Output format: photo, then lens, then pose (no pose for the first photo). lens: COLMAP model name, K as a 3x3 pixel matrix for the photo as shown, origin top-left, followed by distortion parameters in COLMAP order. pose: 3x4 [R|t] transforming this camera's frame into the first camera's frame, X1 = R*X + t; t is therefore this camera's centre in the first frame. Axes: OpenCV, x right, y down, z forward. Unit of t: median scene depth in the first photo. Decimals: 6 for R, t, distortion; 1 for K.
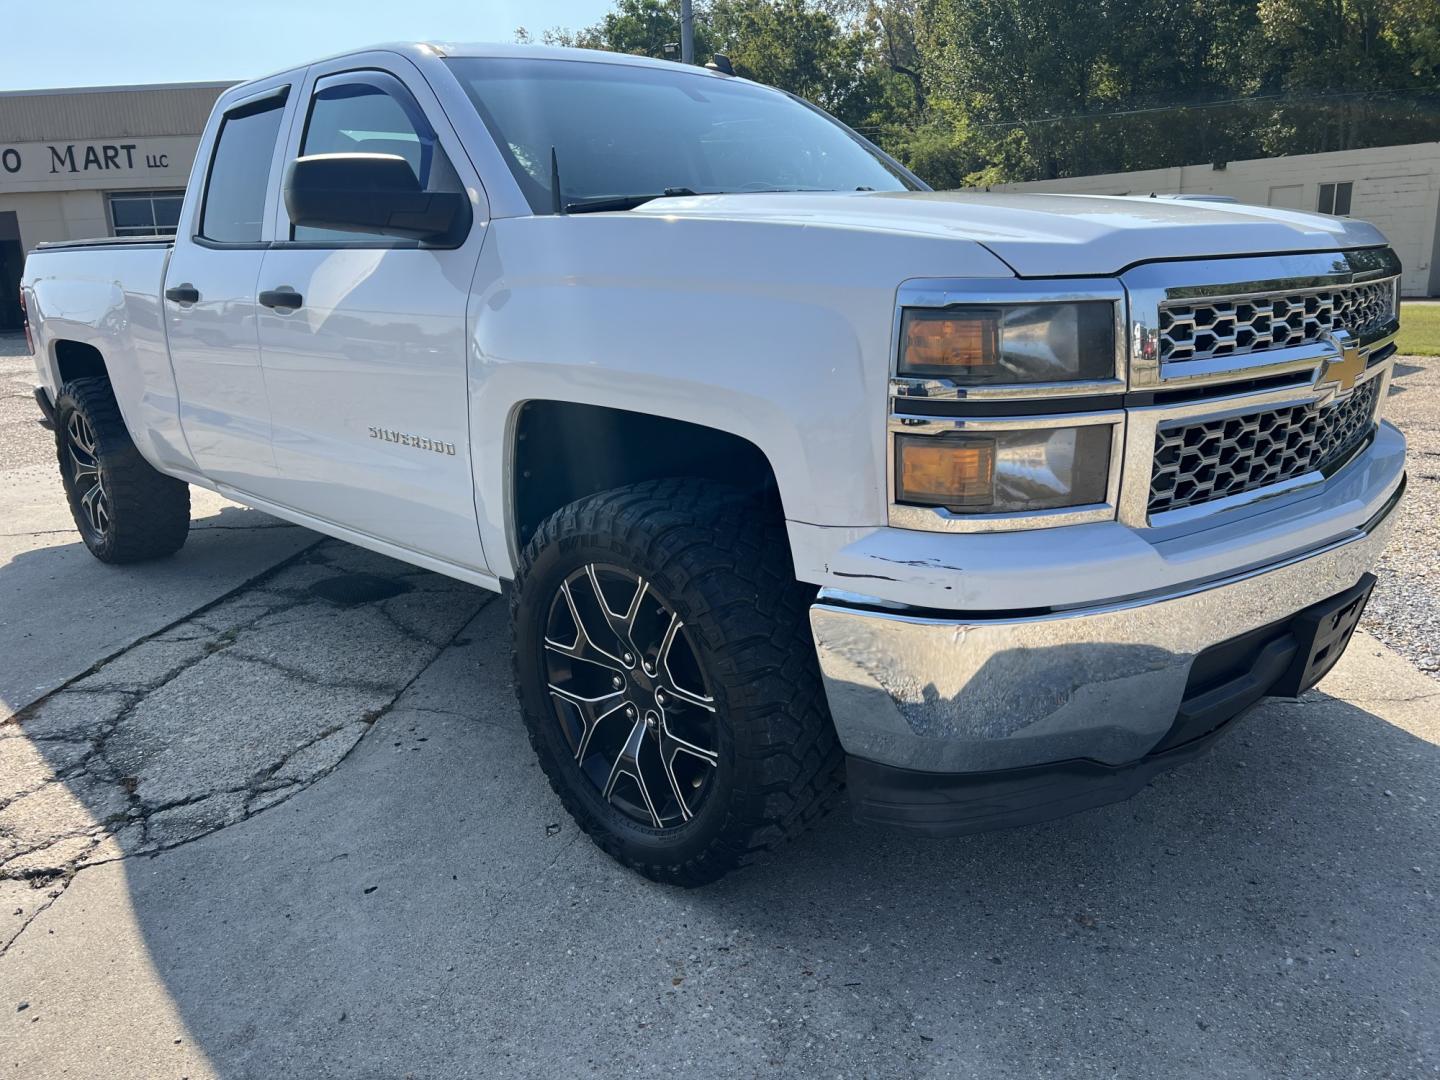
lens RADIAL K [[1097.3, 0, 722.3], [0, 1097.3, 542.9], [0, 0, 1]] dist [0.016368, -0.016028]
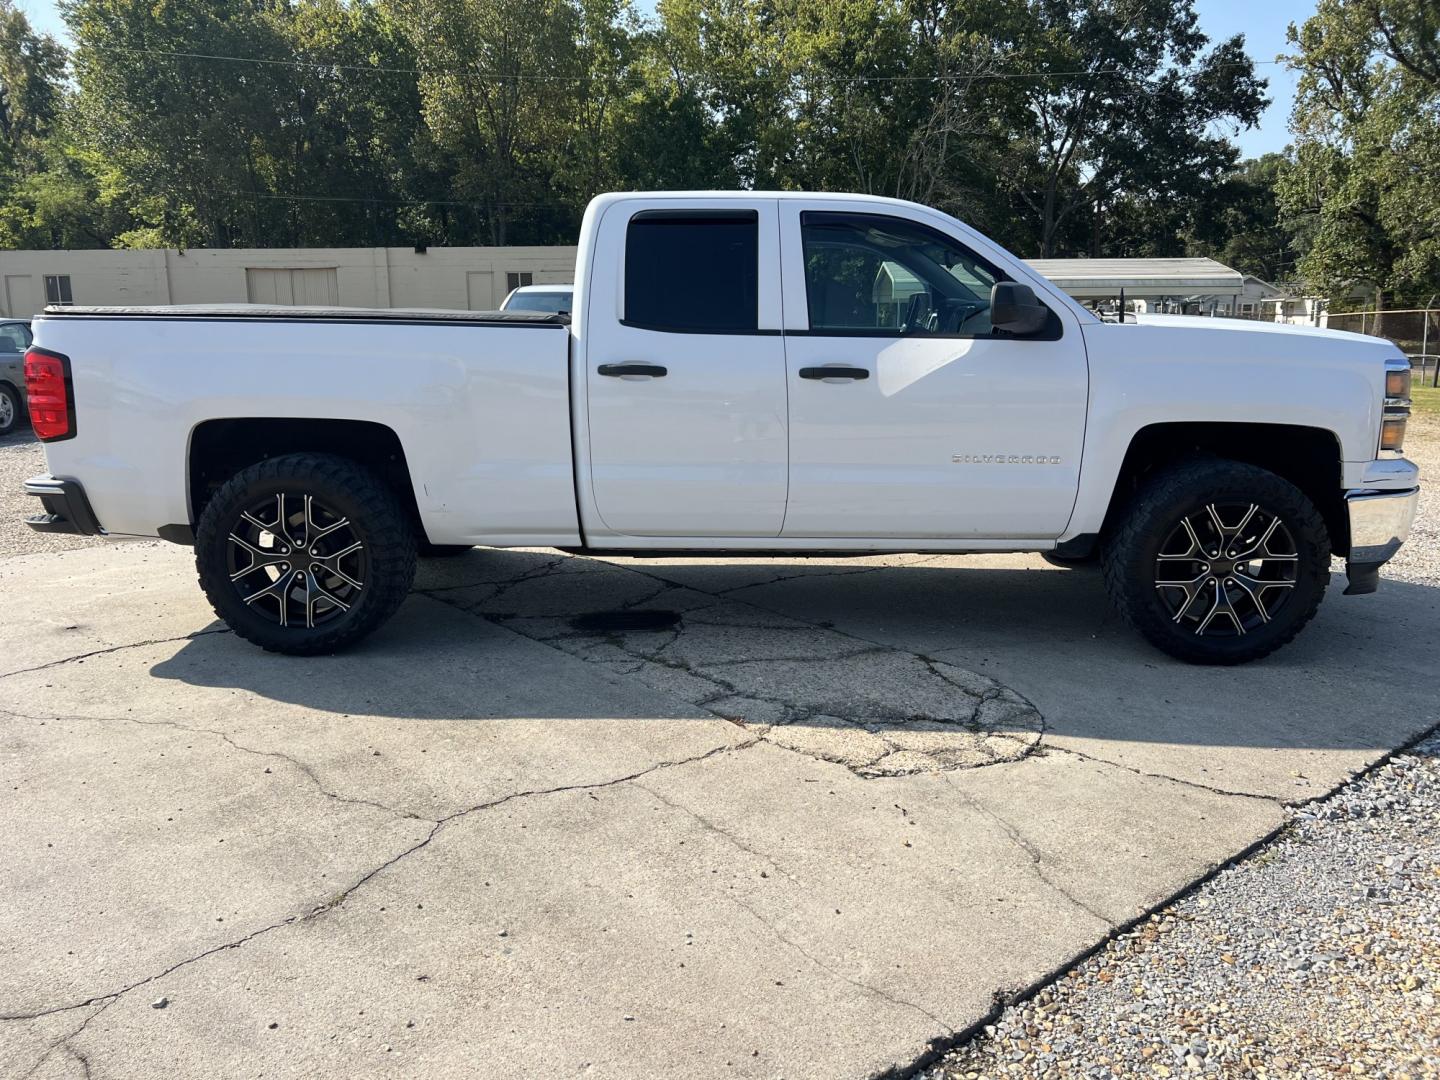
lens RADIAL K [[1080.0, 0, 720.0], [0, 1080.0, 540.0], [0, 0, 1]] dist [0.046865, -0.007379]
pose [[0.712423, -0.114223, 0.692392, -1.378844], [0.155165, 0.987883, 0.003315, -0.039772], [-0.684381, 0.105073, 0.721514, 0.139332]]
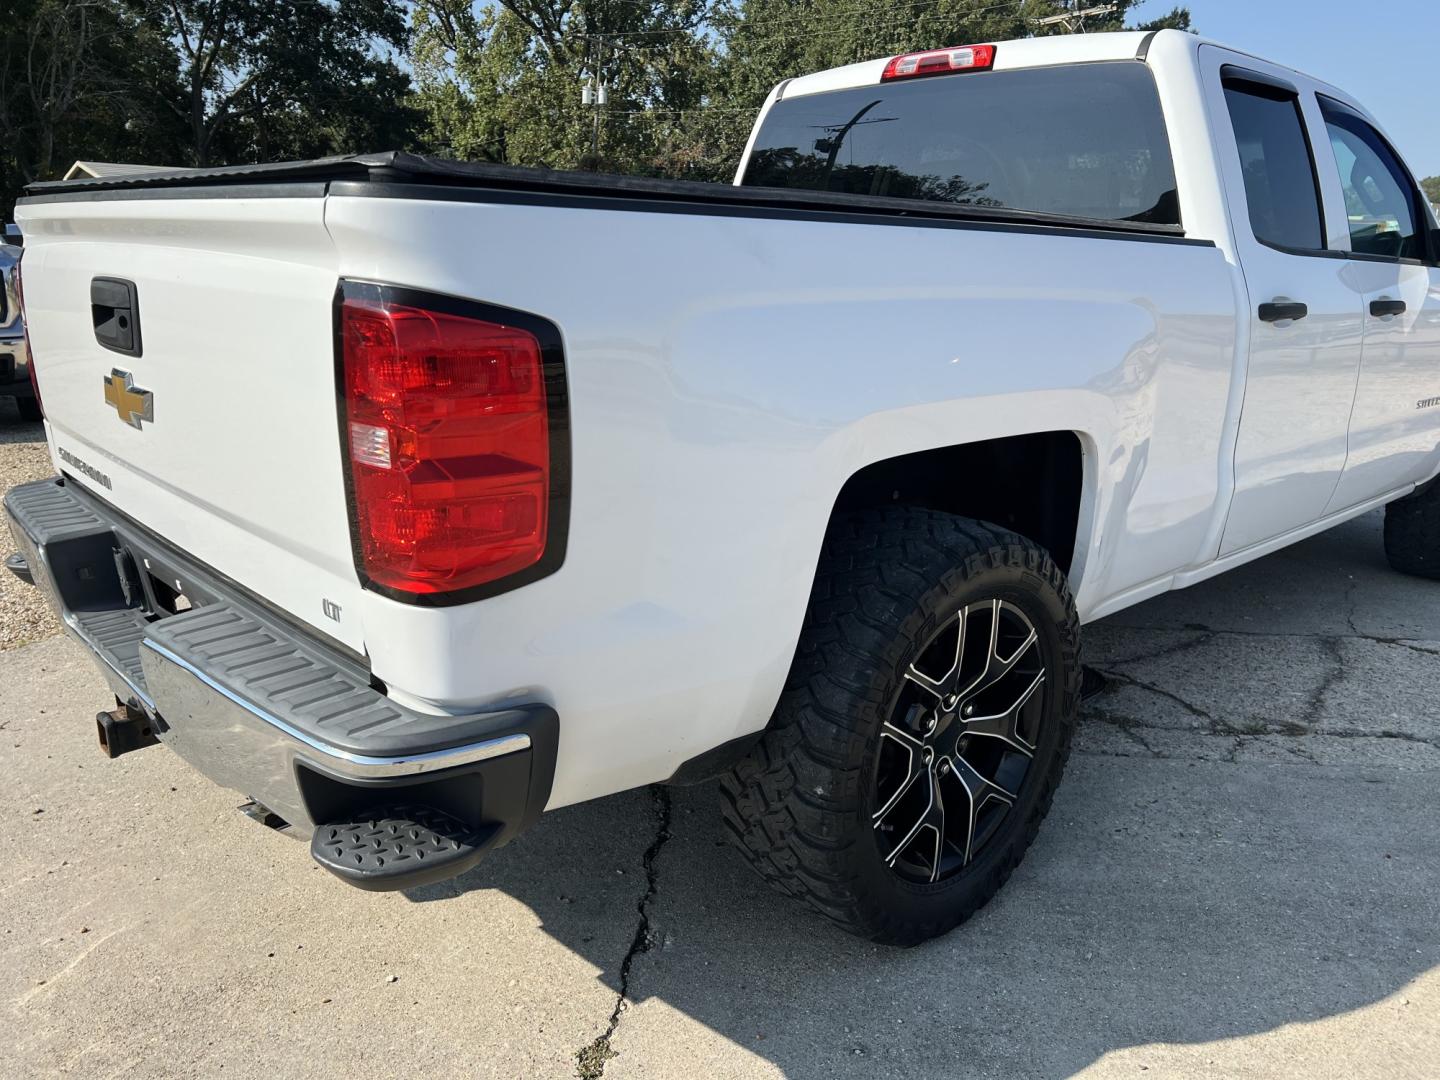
lens RADIAL K [[1097.3, 0, 722.3], [0, 1097.3, 542.9], [0, 0, 1]] dist [0.016368, -0.016028]
pose [[0.022925, -0.231665, 0.972525, -1.421647], [0.231767, 0.947511, 0.220244, -0.368340], [-0.972501, 0.220350, 0.075414, 1.509676]]
